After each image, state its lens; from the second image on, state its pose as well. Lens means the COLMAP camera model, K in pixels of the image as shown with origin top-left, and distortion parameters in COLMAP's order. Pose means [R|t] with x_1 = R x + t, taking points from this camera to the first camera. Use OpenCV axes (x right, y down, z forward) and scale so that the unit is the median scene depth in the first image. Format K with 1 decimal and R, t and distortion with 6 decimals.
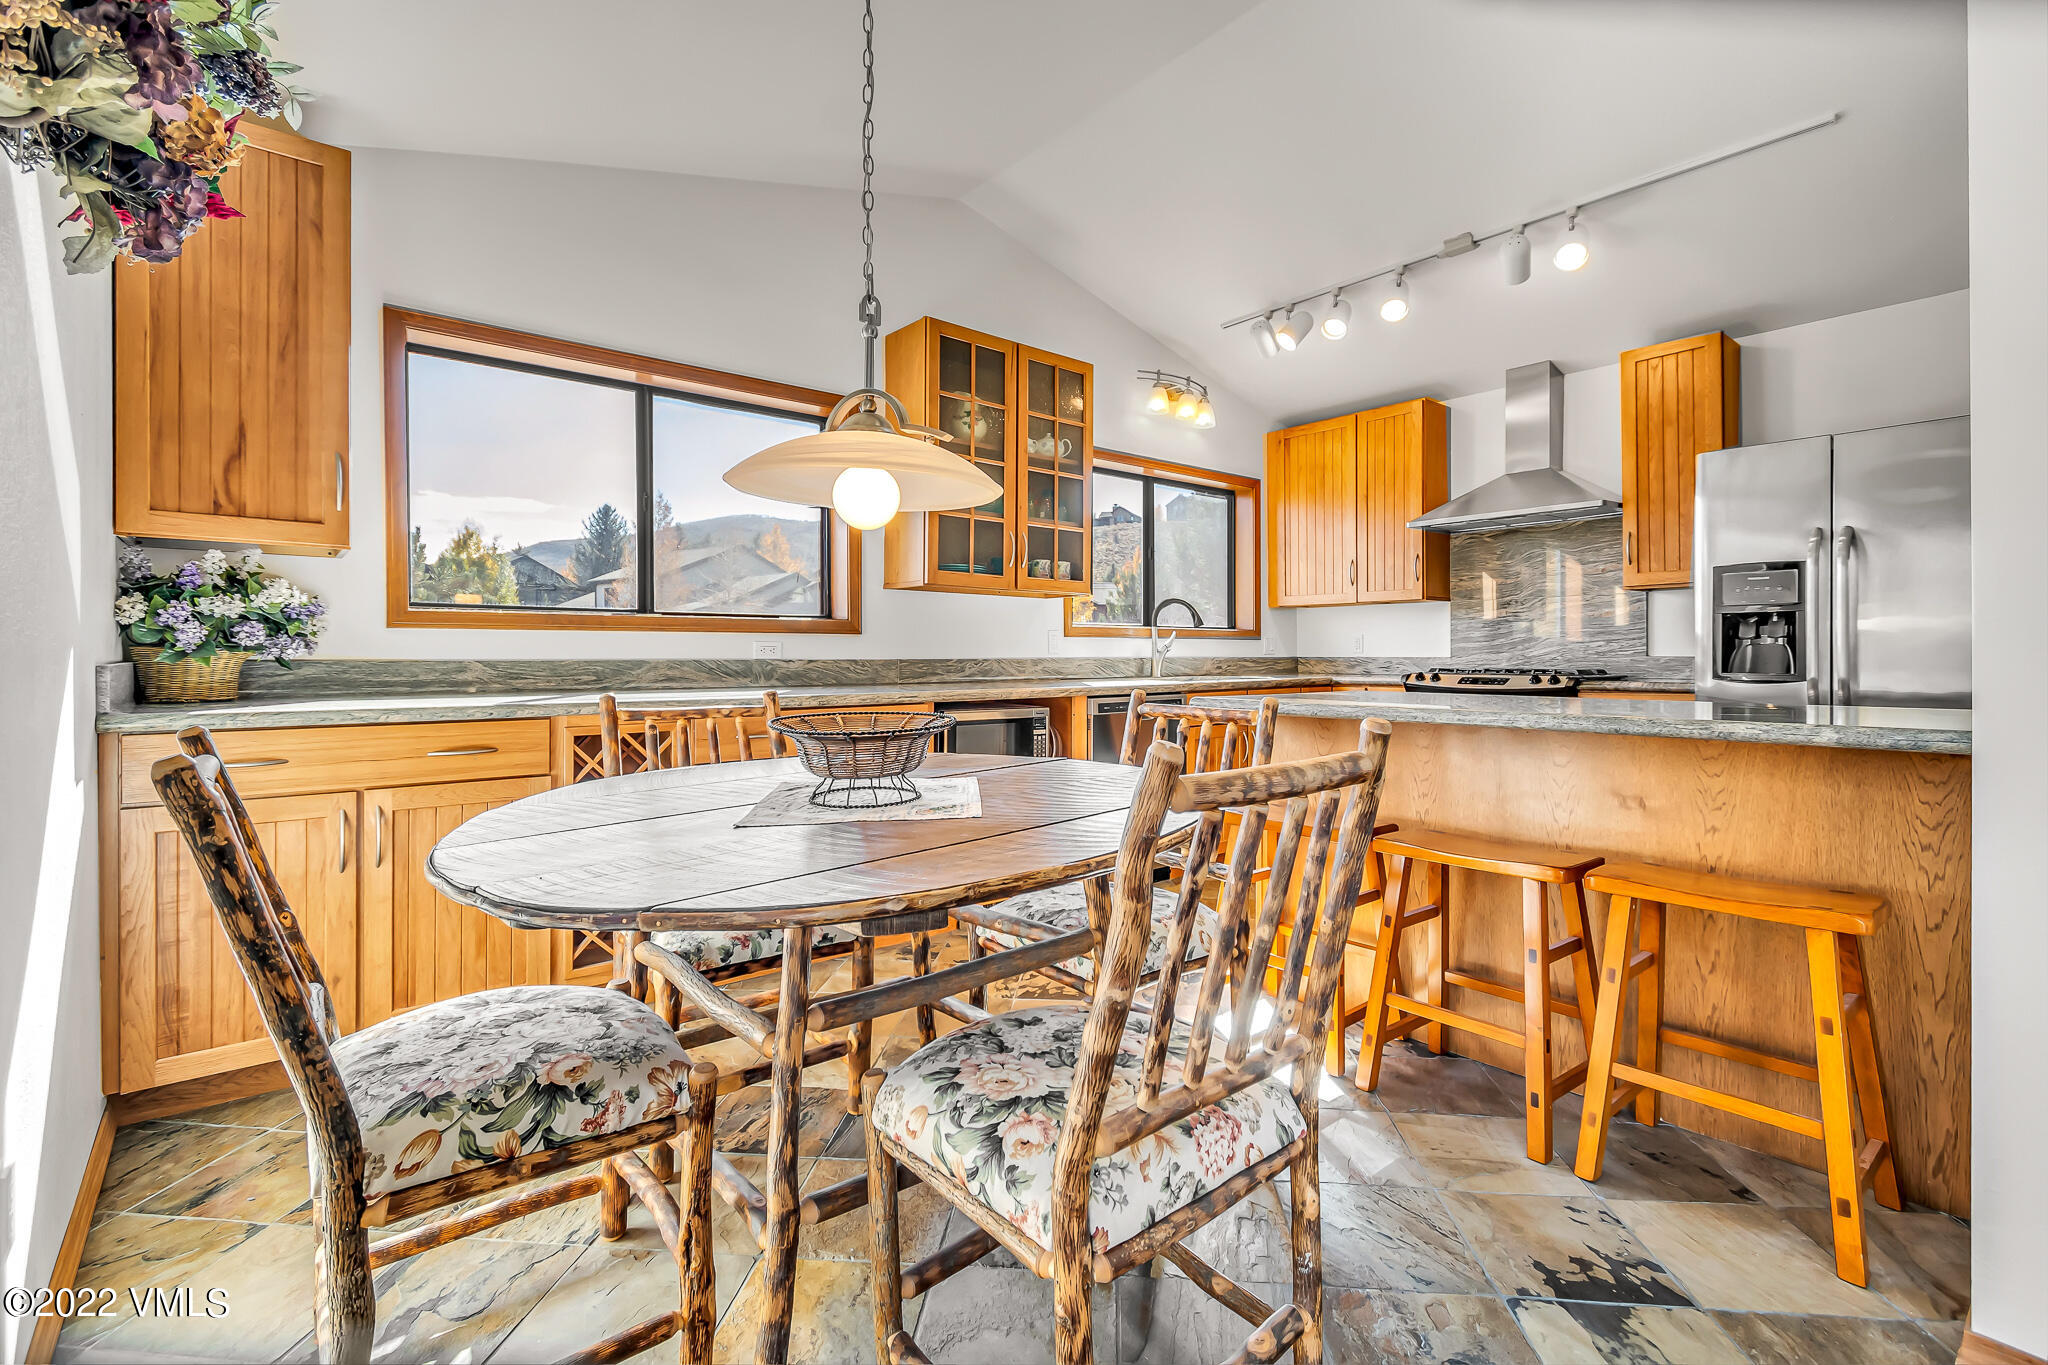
lens RADIAL K [[910.1, 0, 1023.8], [0, 910.1, 656.7], [0, 0, 1]] dist [-0.012919, -0.000011]
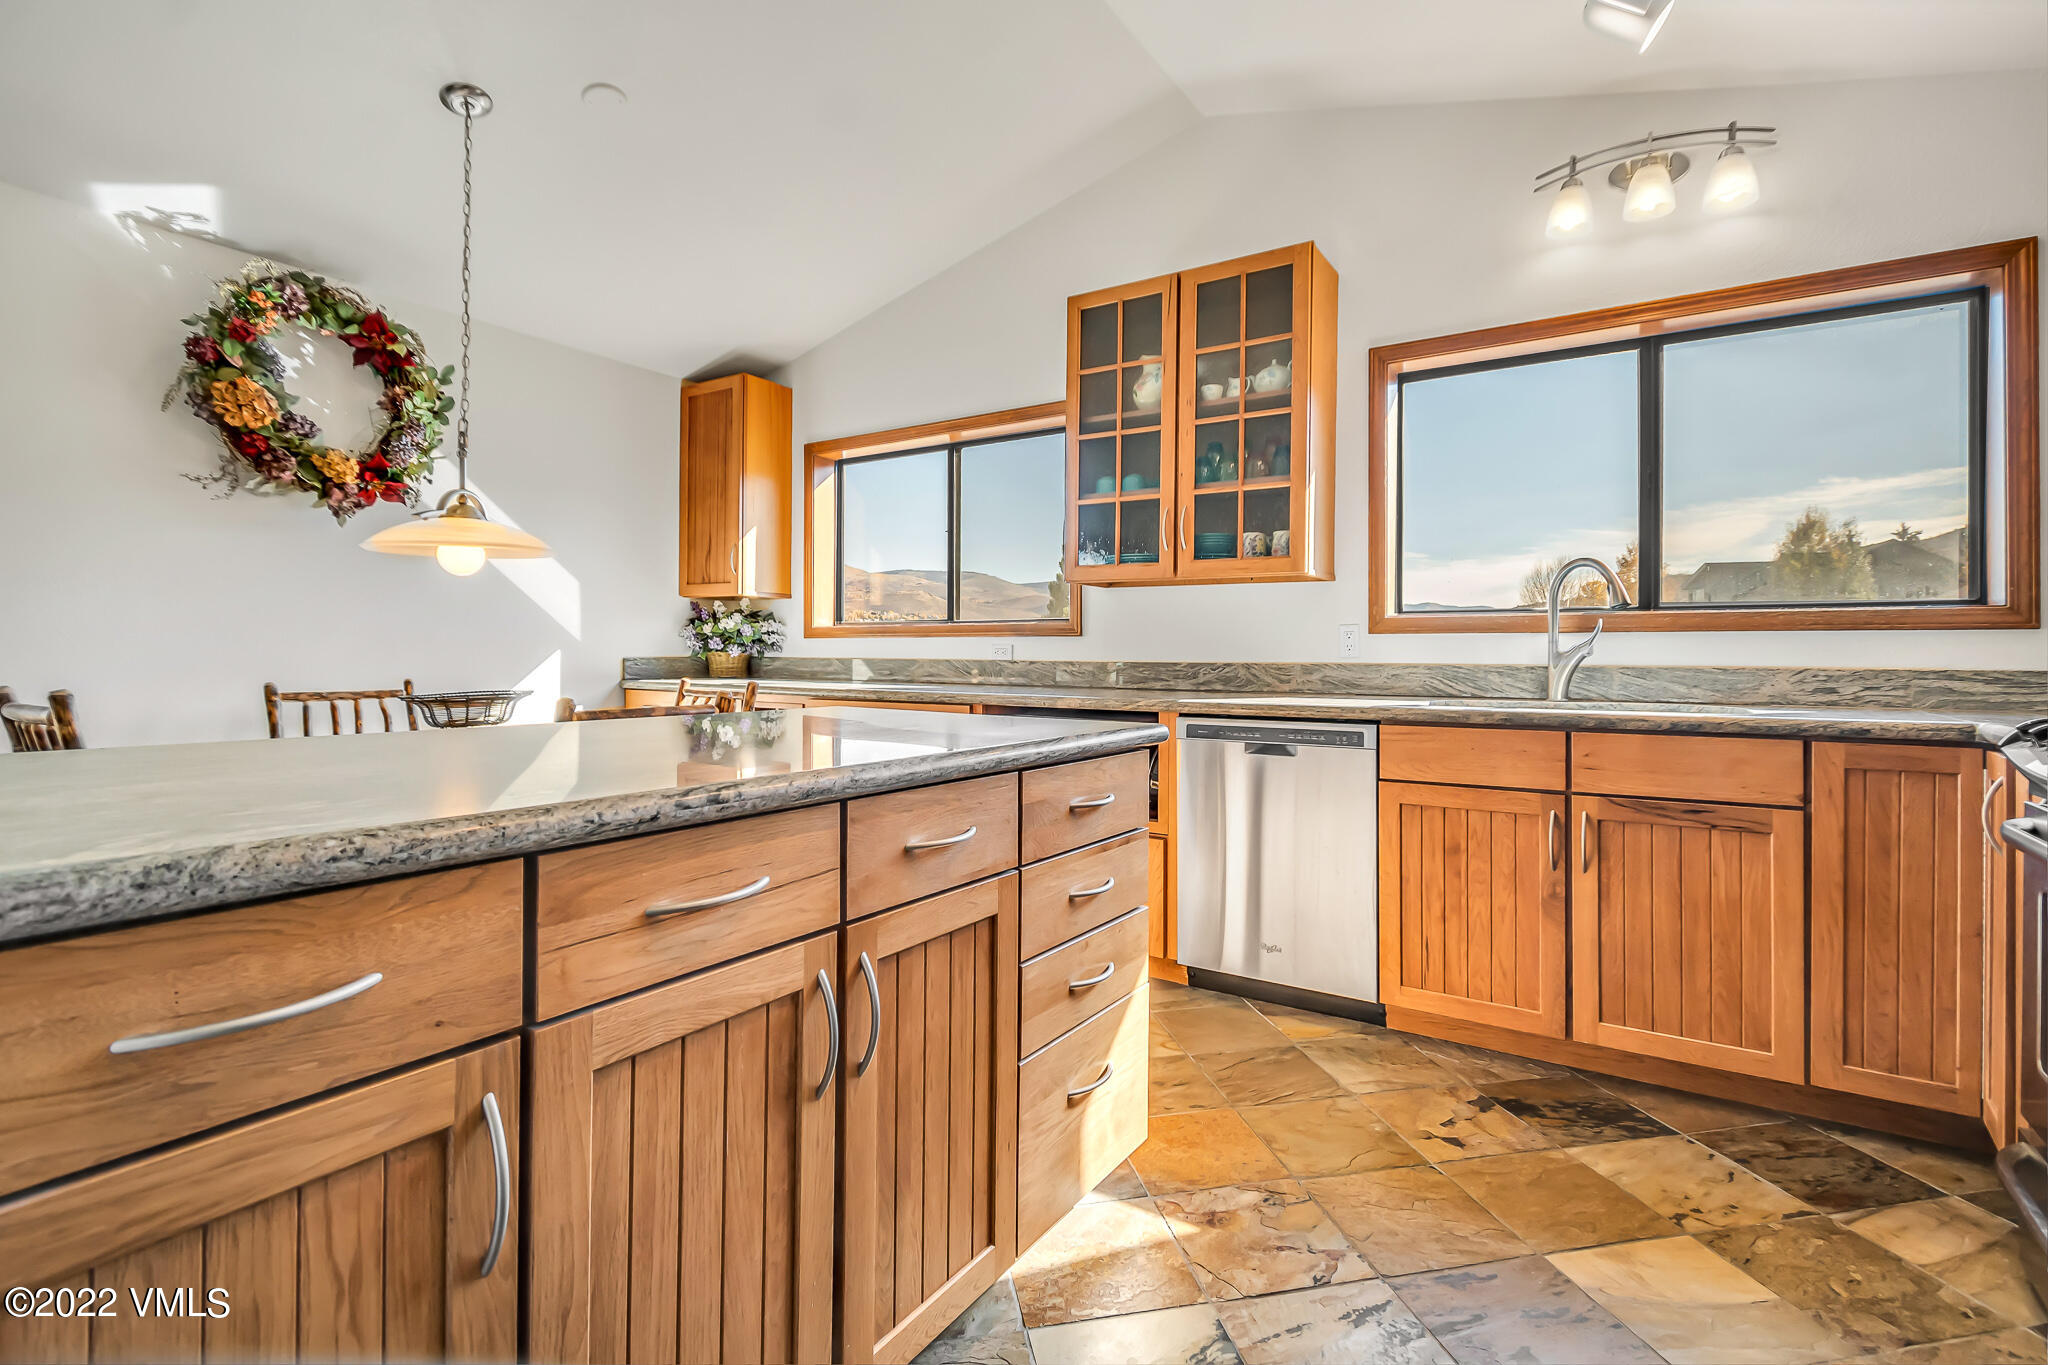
lens RADIAL K [[961.5, 0, 1016.4], [0, 961.5, 647.8], [0, 0, 1]] dist [-0.043072, -0.000104]
pose [[0.255845, -0.006398, -0.966697, 0.921871], [-0.009914, 0.999908, -0.009241, -0.002035], [0.966667, 0.011948, 0.255758, 0.767175]]
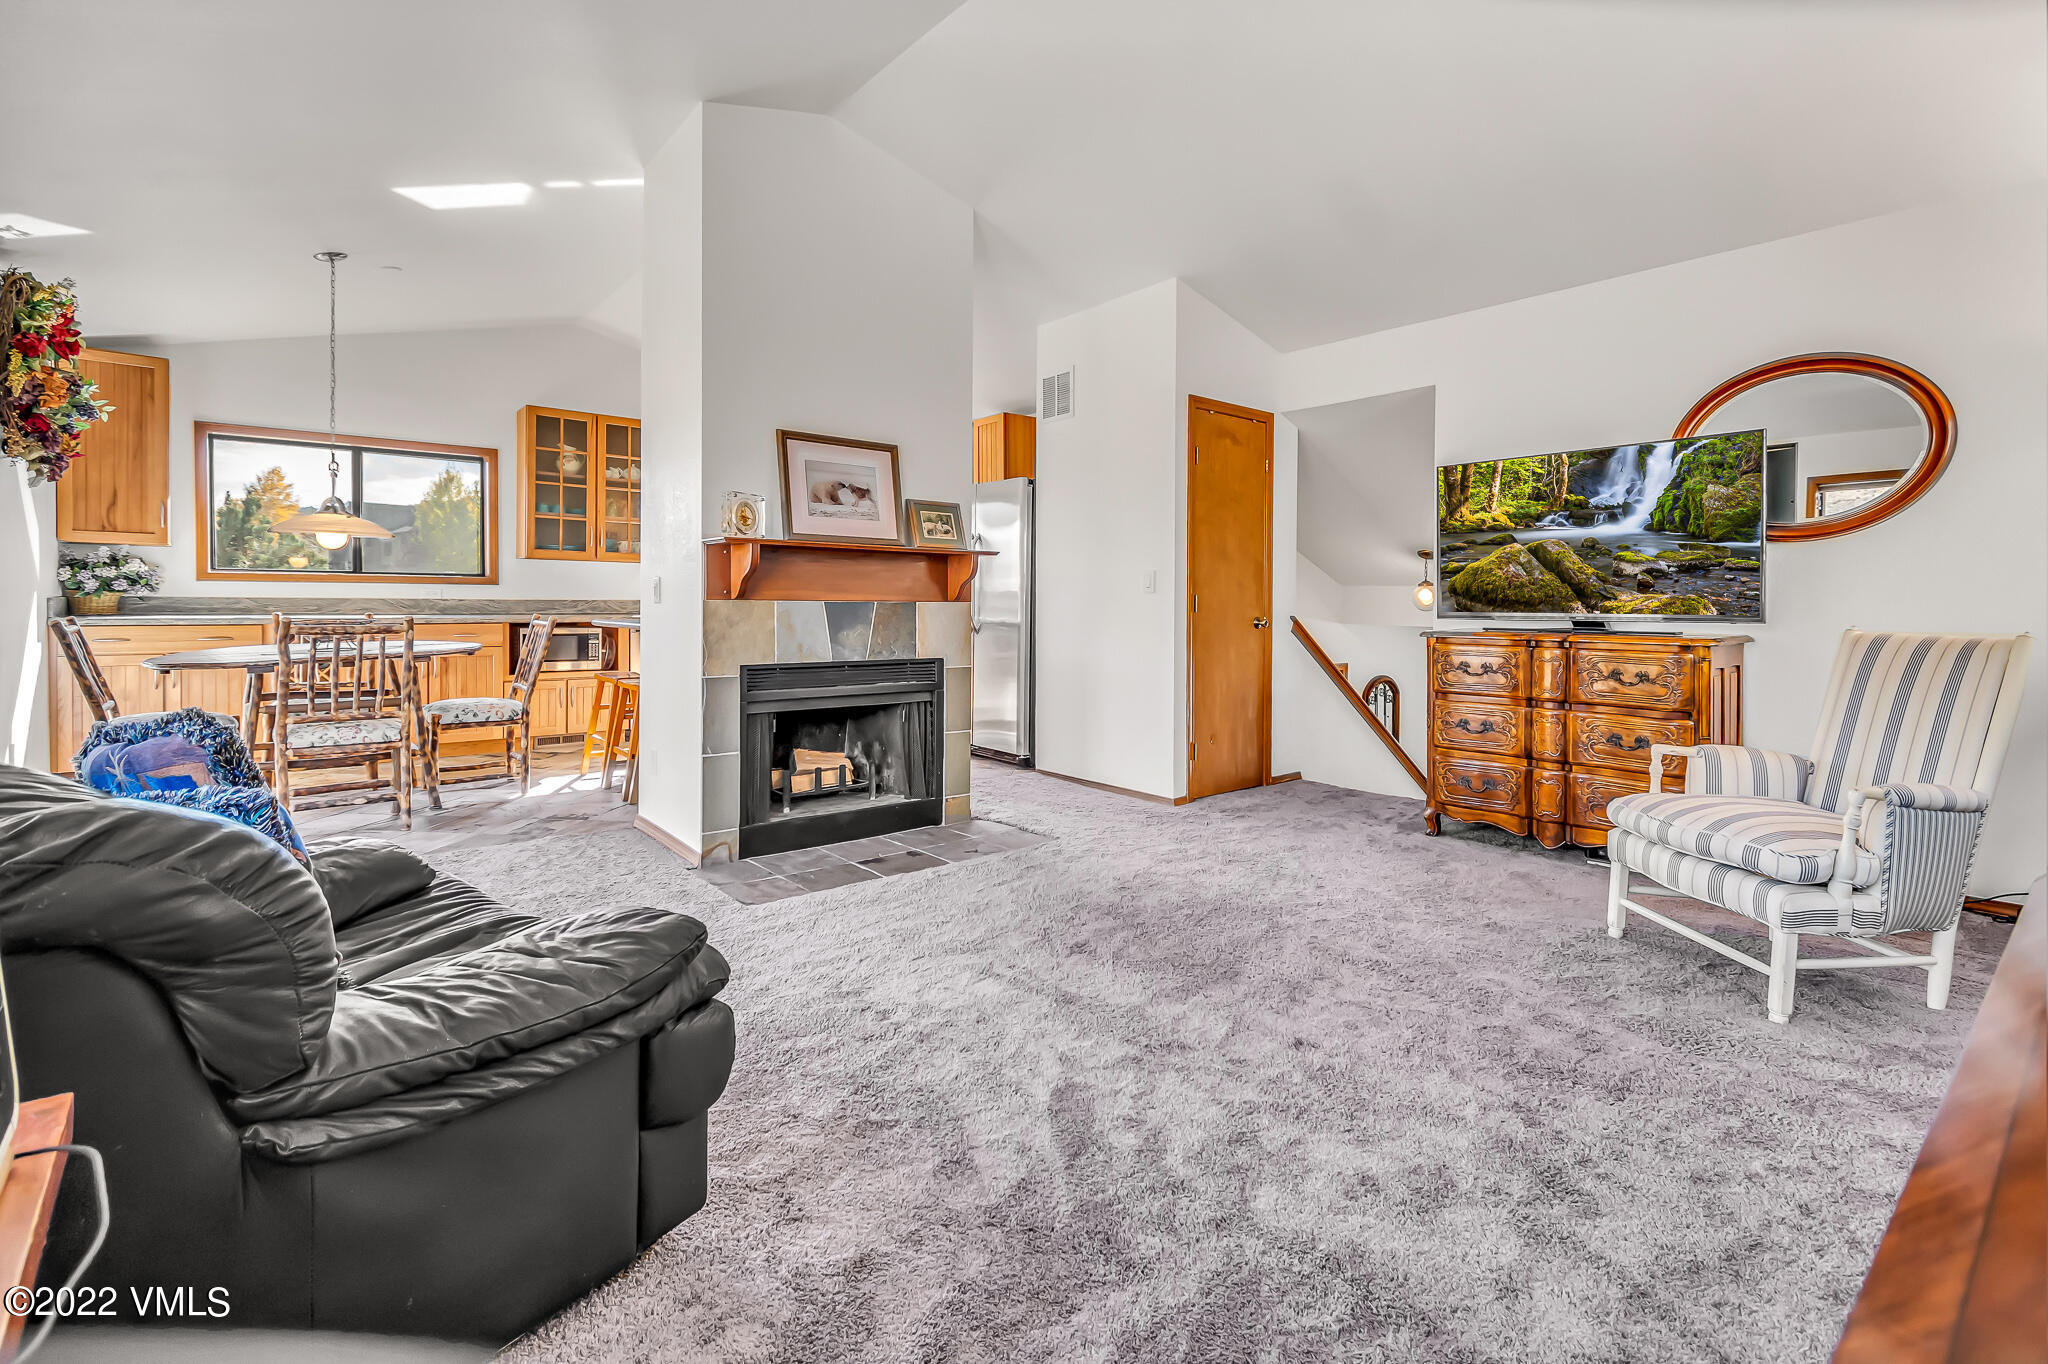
lens RADIAL K [[940.3, 0, 1019.2], [0, 940.3, 615.8], [0, 0, 1]] dist [-0.002439, -0.000264]
pose [[0.999718, 0.009654, -0.021707, 0.974436], [-0.009350, 0.999858, 0.014043, -0.001170], [0.021840, -0.013836, 0.999666, -0.873492]]
